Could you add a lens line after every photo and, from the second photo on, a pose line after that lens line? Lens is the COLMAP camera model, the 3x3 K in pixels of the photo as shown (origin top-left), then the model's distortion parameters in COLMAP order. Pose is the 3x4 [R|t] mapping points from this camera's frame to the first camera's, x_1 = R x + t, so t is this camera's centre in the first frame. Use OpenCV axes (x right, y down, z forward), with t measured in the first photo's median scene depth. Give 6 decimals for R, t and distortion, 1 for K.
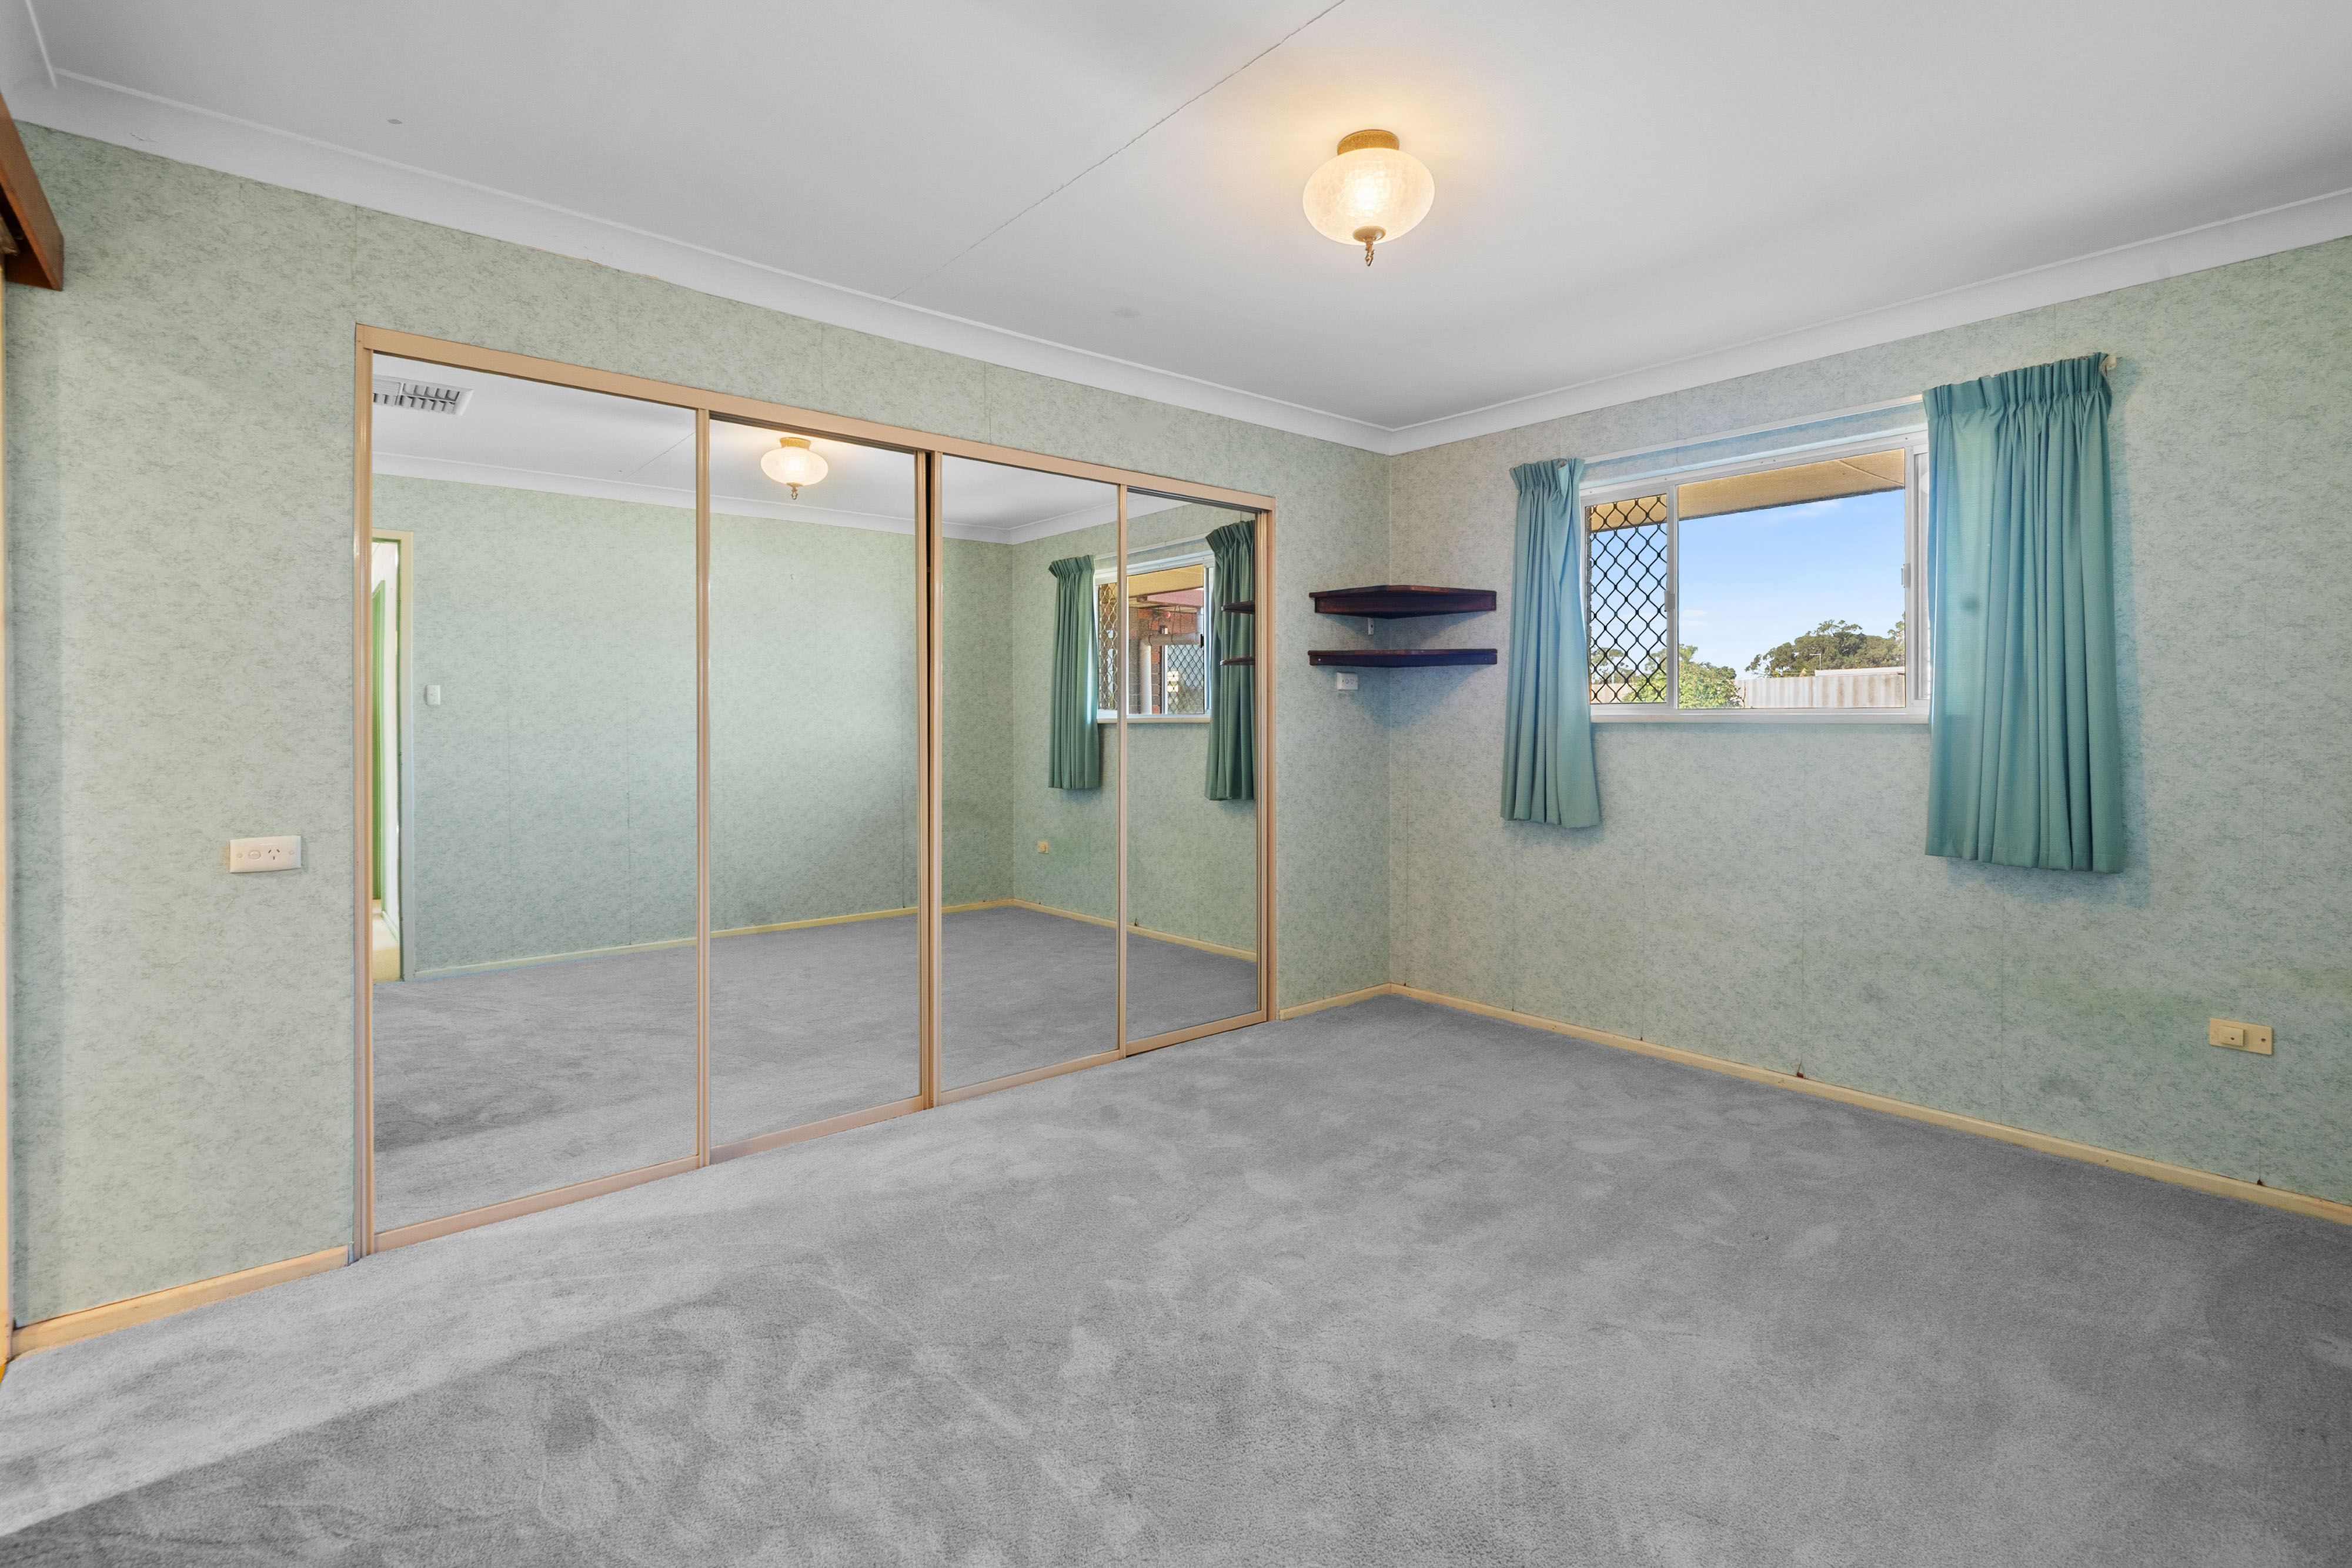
lens RADIAL K [[1066.8, 0, 1180.1], [0, 1066.8, 722.9], [0, 0, 1]] dist [0.000464, 0.000057]
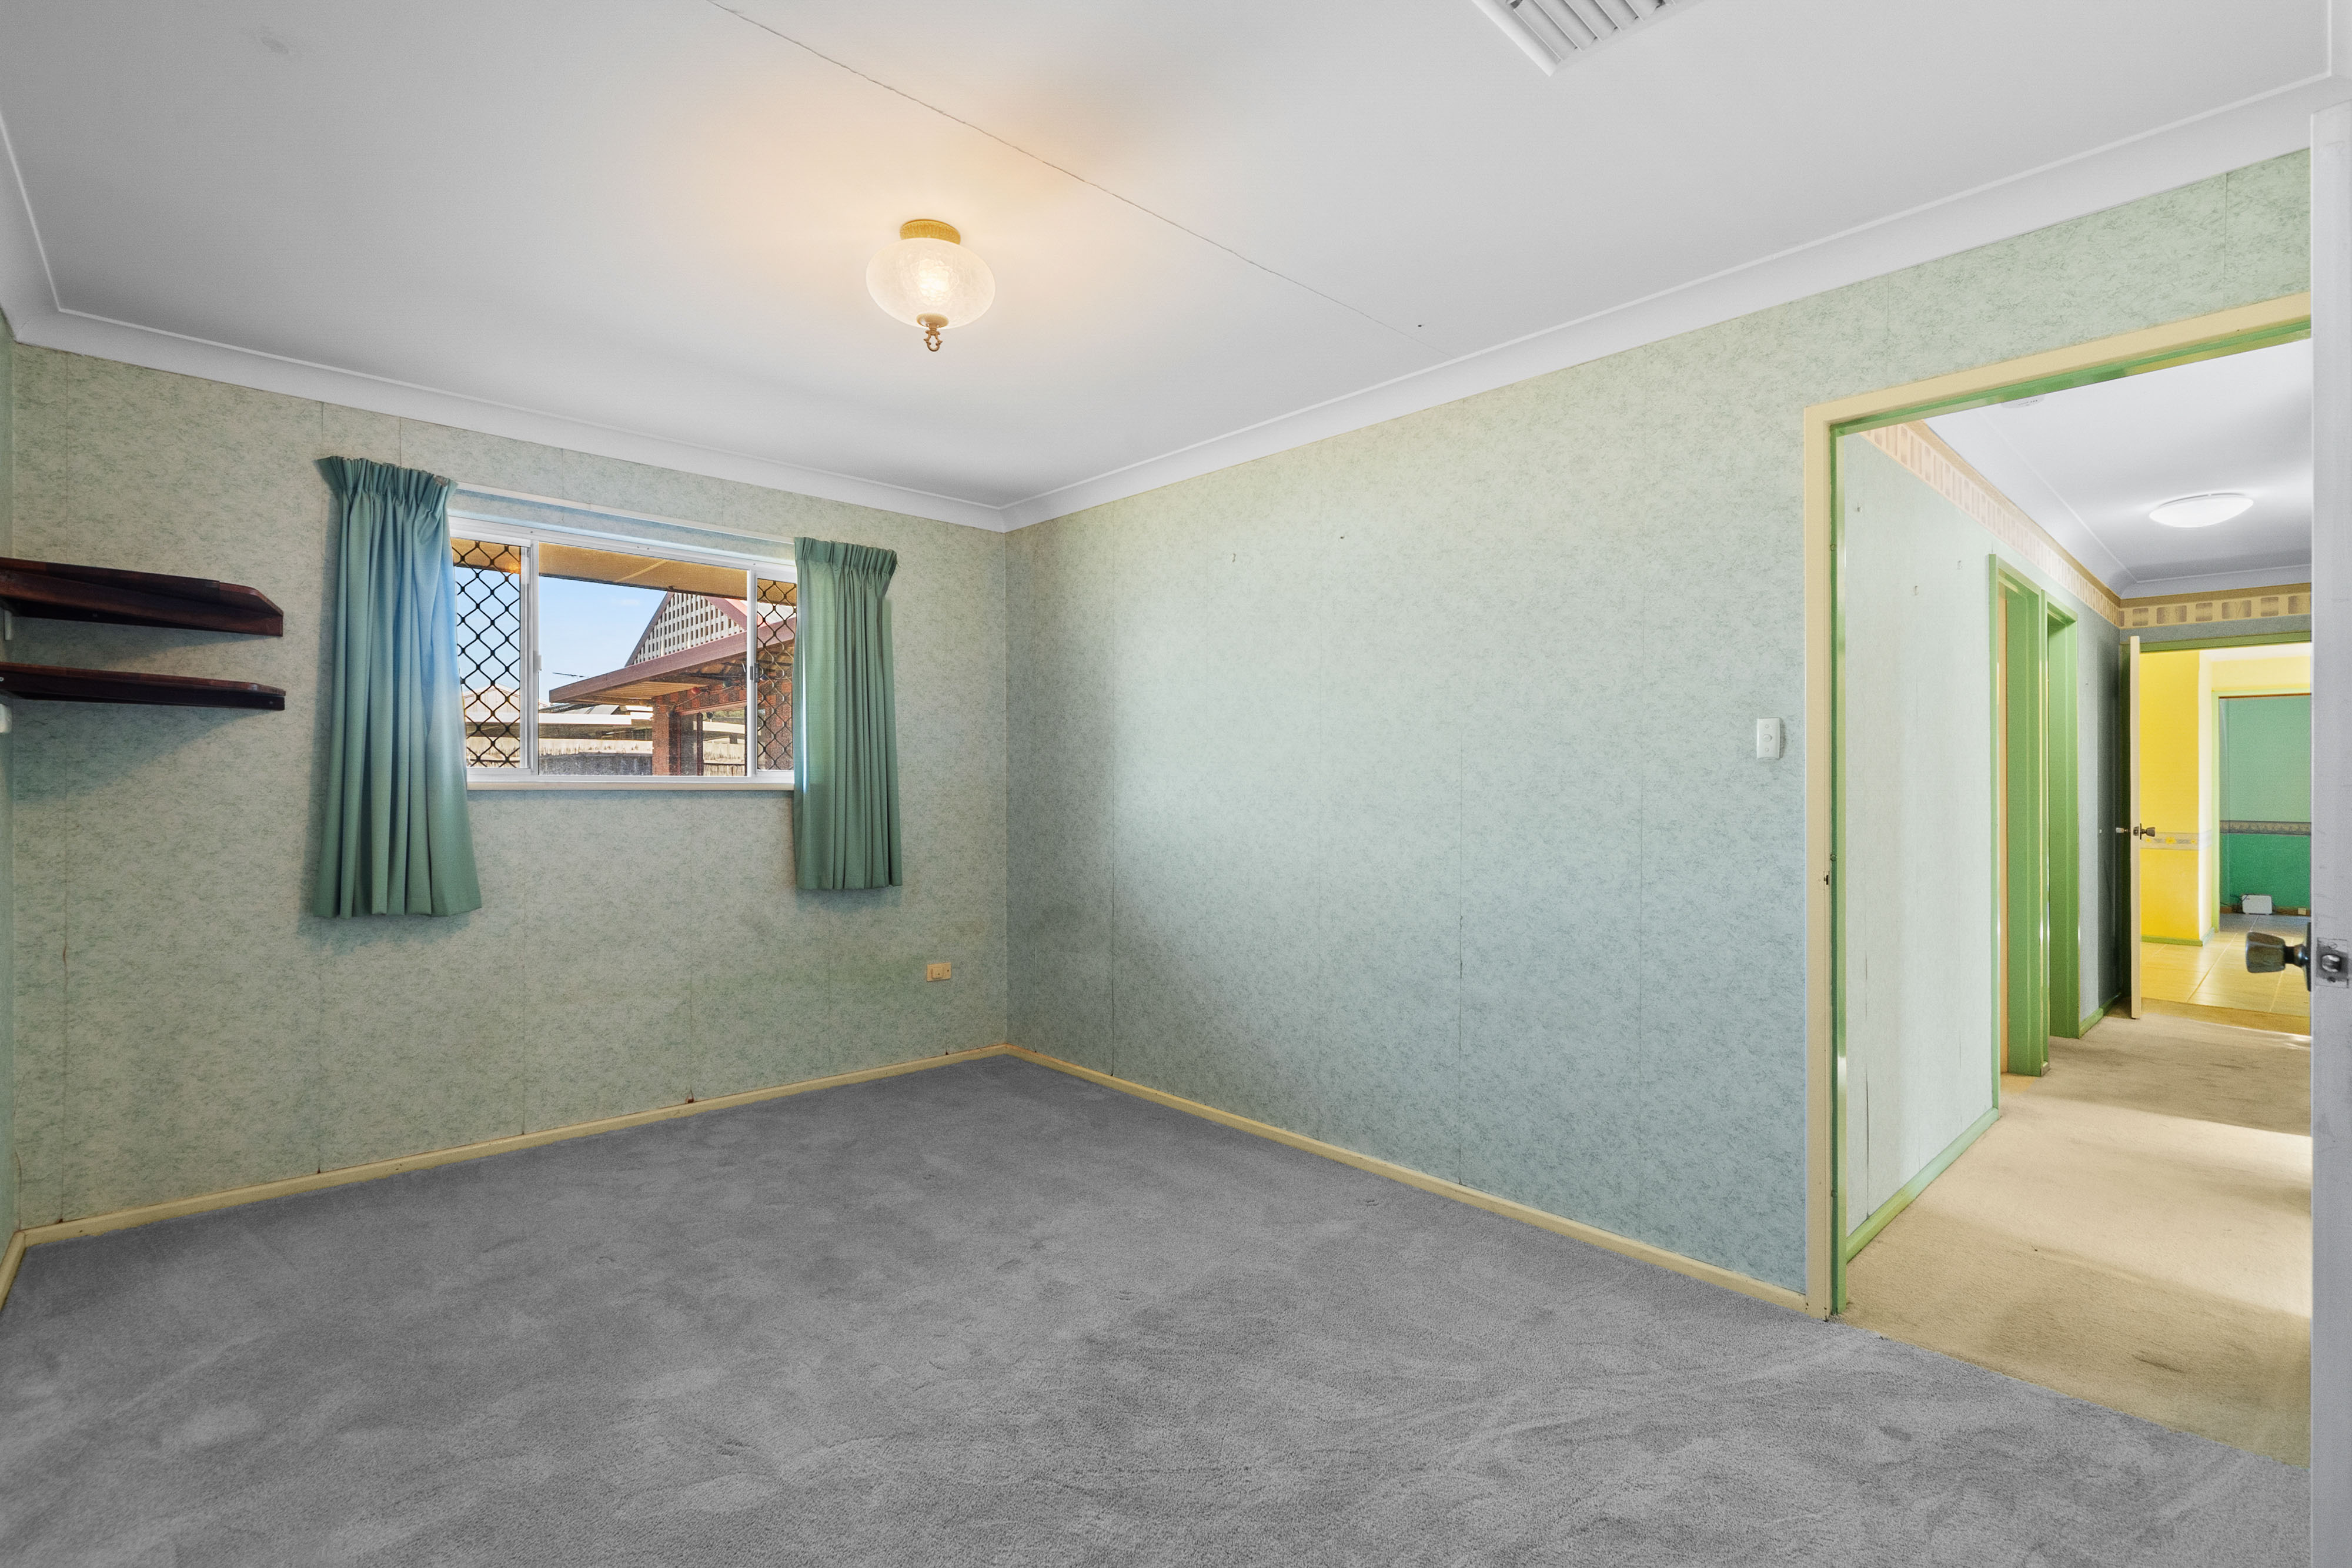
lens RADIAL K [[1060.5, 0, 1164.2], [0, 1060.5, 774.1], [0, 0, 1]] dist [0.001763, -0.000161]
pose [[-0.016183, 0.010980, 0.999809, -0.557842], [0.000564, 0.999940, -0.010972, -0.004119], [-0.999869, 0.000386, -0.016188, 0.516395]]
